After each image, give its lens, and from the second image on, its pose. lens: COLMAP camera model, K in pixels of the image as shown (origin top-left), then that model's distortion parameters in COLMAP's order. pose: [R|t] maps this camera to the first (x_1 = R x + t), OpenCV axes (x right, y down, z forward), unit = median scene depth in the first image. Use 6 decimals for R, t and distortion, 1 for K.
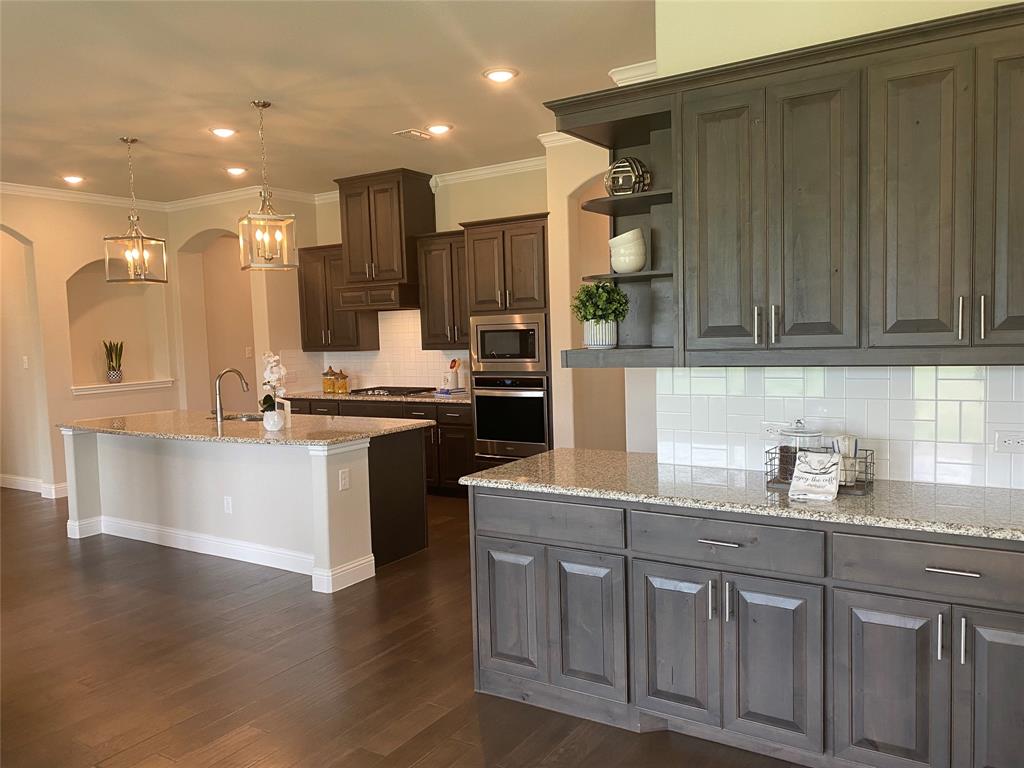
lens RADIAL K [[775.2, 0, 514.2], [0, 775.2, 384.0], [0, 0, 1]] dist [0.037967, -0.051384]
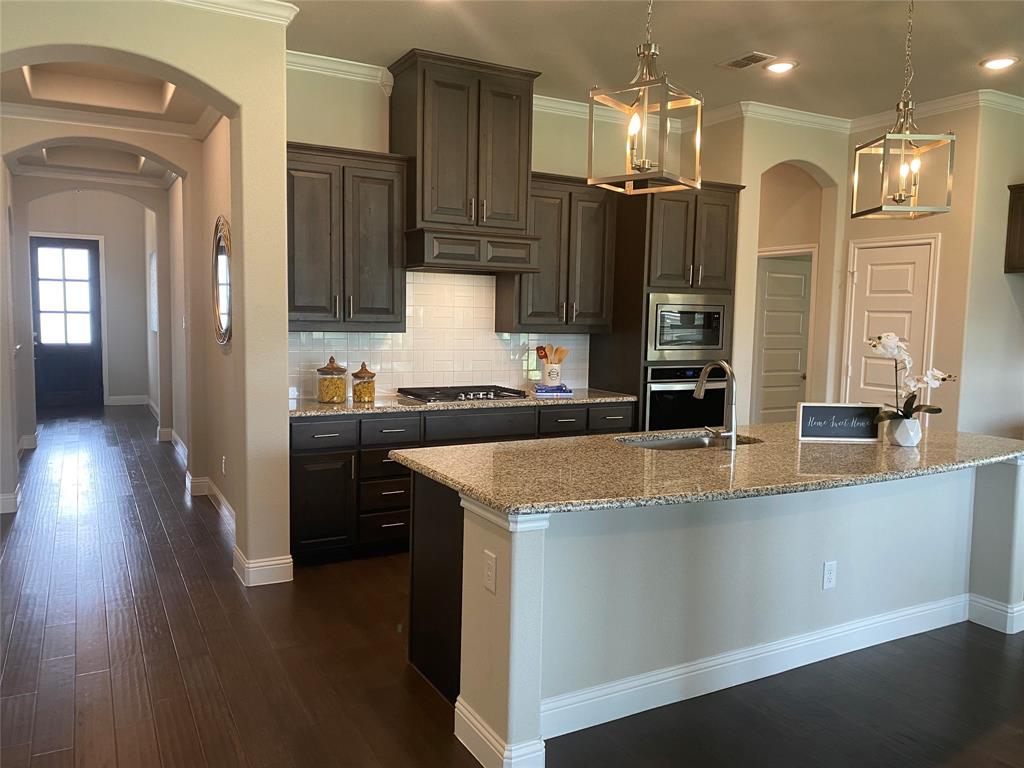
lens RADIAL K [[775.2, 0, 510.5], [0, 775.2, 375.6], [0, 0, 1]] dist [0.037967, -0.051384]
pose [[0.486511, -0.027838, 0.873231, -0.810064], [0.028610, 0.999464, 0.015923, -0.017491], [-0.873206, 0.017236, 0.487046, 0.713206]]
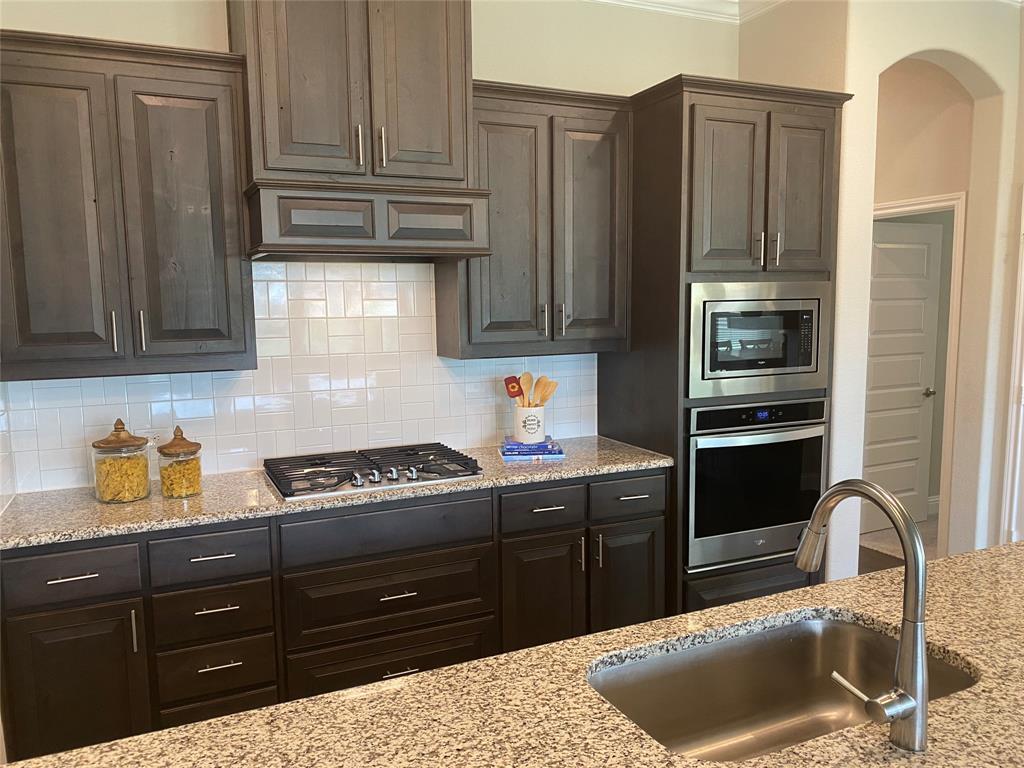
lens RADIAL K [[775.2, 0, 501.6], [0, 775.2, 387.1], [0, 0, 1]] dist [0.037967, -0.051384]
pose [[0.552644, -0.068568, 0.830592, -0.499569], [0.058245, 0.997351, 0.043581, -0.049745], [-0.831380, 0.024293, 0.555173, 0.811385]]
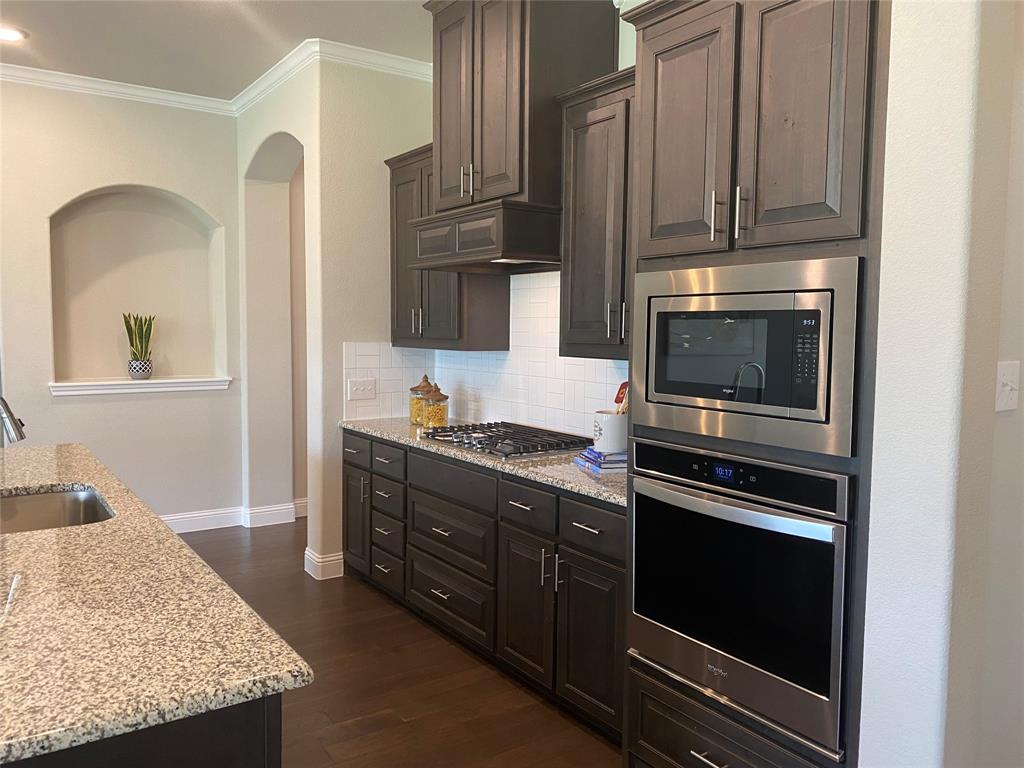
lens RADIAL K [[775.2, 0, 512.3], [0, 775.2, 377.5], [0, 0, 1]] dist [0.037967, -0.051384]
pose [[0.921196, 0.066384, -0.383394, 0.031587], [-0.067591, 0.997660, 0.010339, -0.037082], [0.383183, 0.016389, 0.923527, 0.626520]]
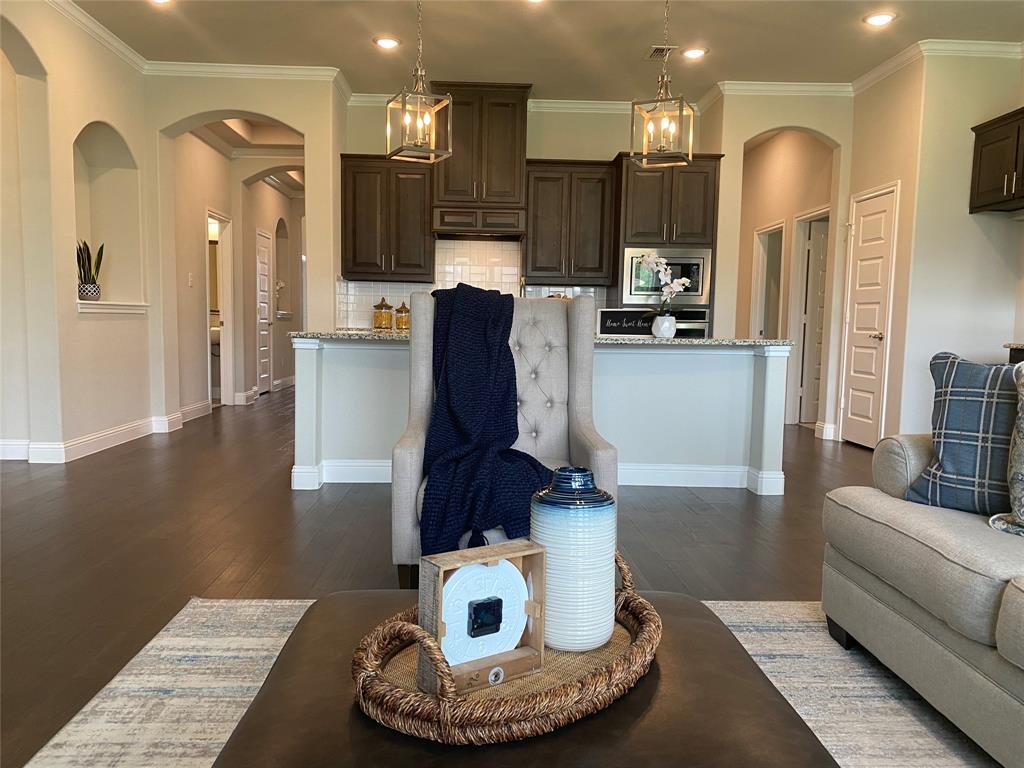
lens RADIAL K [[775.2, 0, 511.8], [0, 775.2, 384.9], [0, 0, 1]] dist [0.037967, -0.051384]
pose [[0.822114, 0.001812, 0.569320, -0.723846], [-0.002673, 0.999996, 0.000677, 0.086477], [-0.569317, -0.002079, 0.822115, 0.252560]]
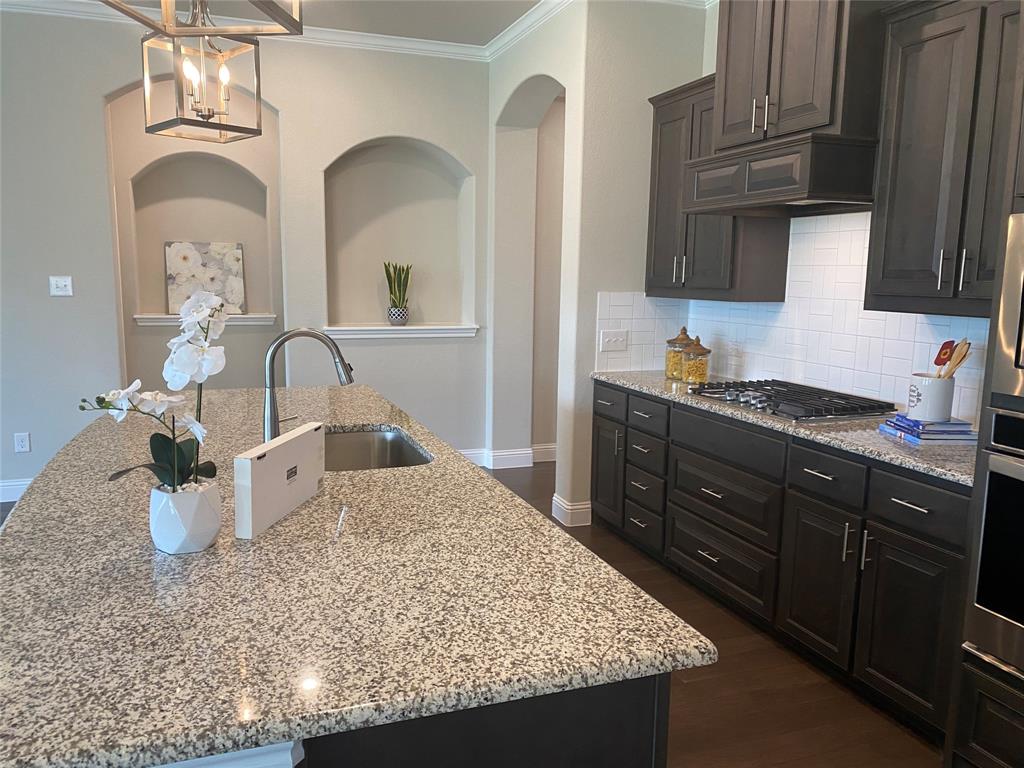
lens RADIAL K [[775.2, 0, 499.9], [0, 775.2, 392.4], [0, 0, 1]] dist [0.037967, -0.051384]
pose [[0.787526, 0.136263, -0.601029, -0.020415], [-0.083139, 0.989825, 0.115473, -0.035357], [0.610648, -0.040969, 0.790841, 0.615096]]
